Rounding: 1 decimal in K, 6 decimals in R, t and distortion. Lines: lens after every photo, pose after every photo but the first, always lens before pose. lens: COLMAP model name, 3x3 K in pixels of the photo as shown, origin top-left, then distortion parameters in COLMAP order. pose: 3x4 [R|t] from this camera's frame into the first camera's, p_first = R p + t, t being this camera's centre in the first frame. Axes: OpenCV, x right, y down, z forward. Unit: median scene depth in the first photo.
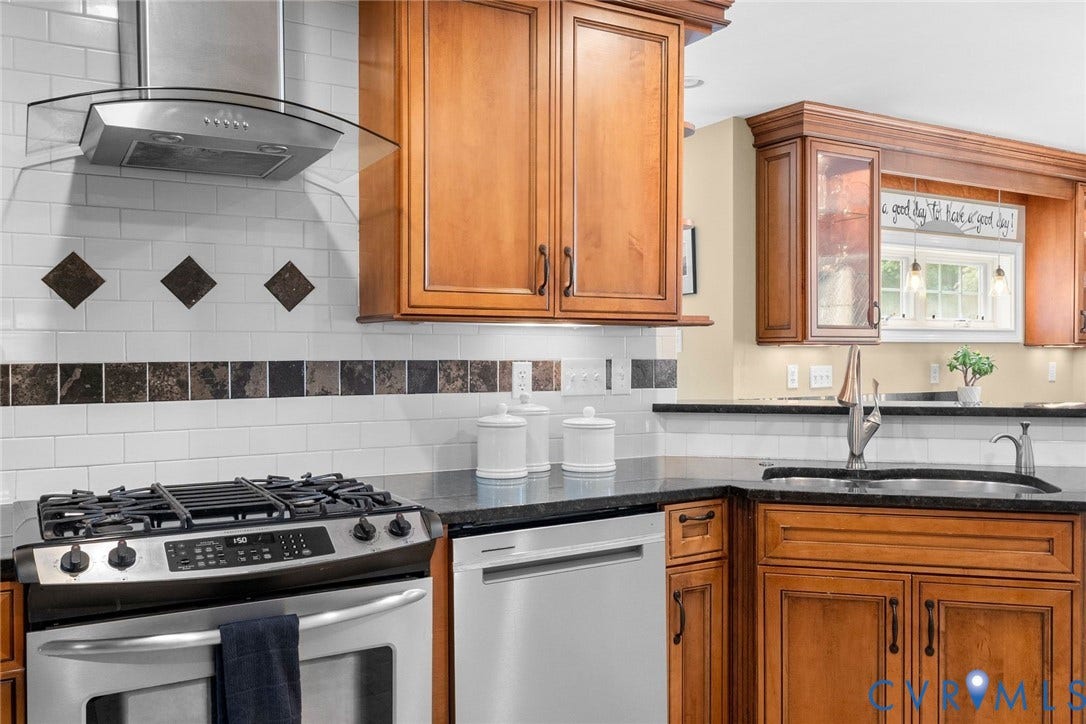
lens RADIAL K [[894.0, 0, 543.0], [0, 894.0, 362.0], [0, 0, 1]] dist [-0.000302, -0.002294]
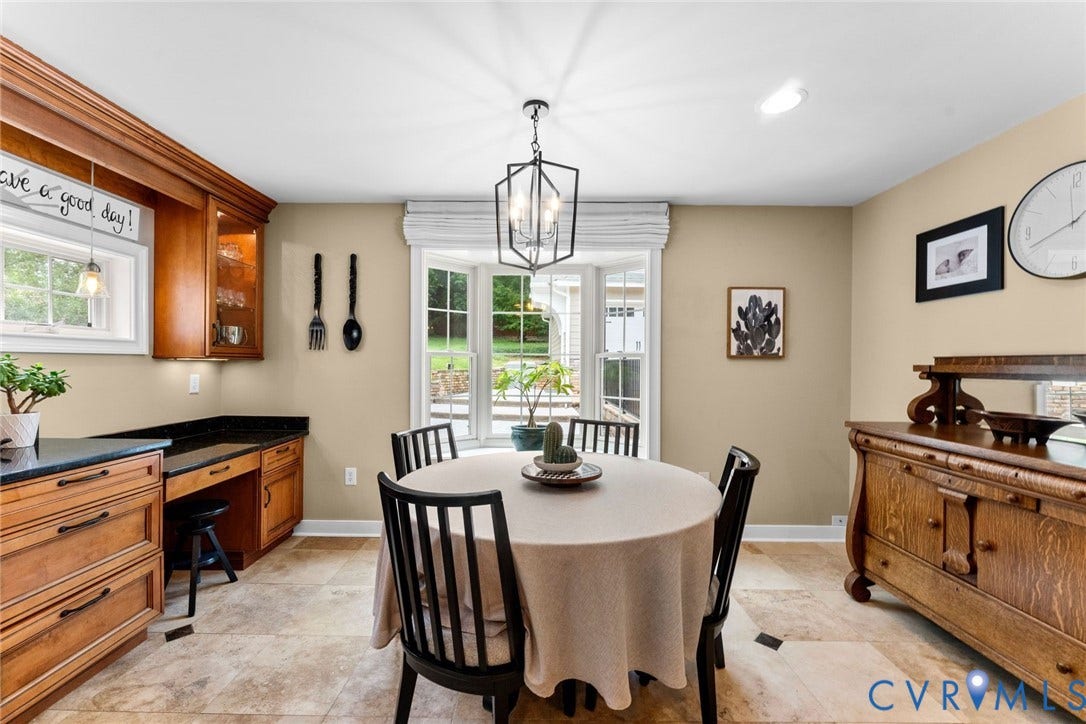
lens RADIAL K [[432.7, 0, 543.0], [0, 432.7, 362.0], [0, 0, 1]] dist [-0.000091, -0.000049]
pose [[0.499407, 0.008745, 0.866323, 0.373319], [0.001870, 0.999936, -0.011171, -0.008679], [-0.866365, 0.007199, 0.499359, 0.445387]]
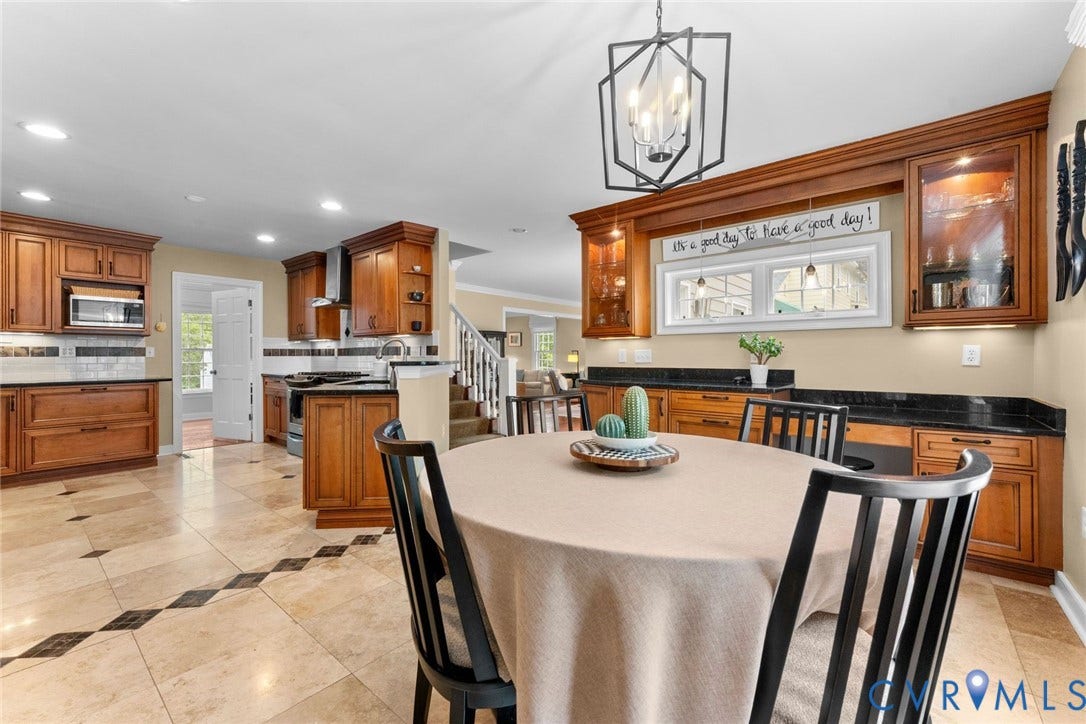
lens RADIAL K [[453.0, 0, 543.0], [0, 453.0, 362.0], [0, 0, 1]] dist [0.000934, 0.000054]
pose [[0.340102, 0.011658, -0.940316, 0.947719], [-0.009137, 0.999917, 0.009092, 0.019228], [0.940344, 0.005500, 0.340180, 0.469197]]
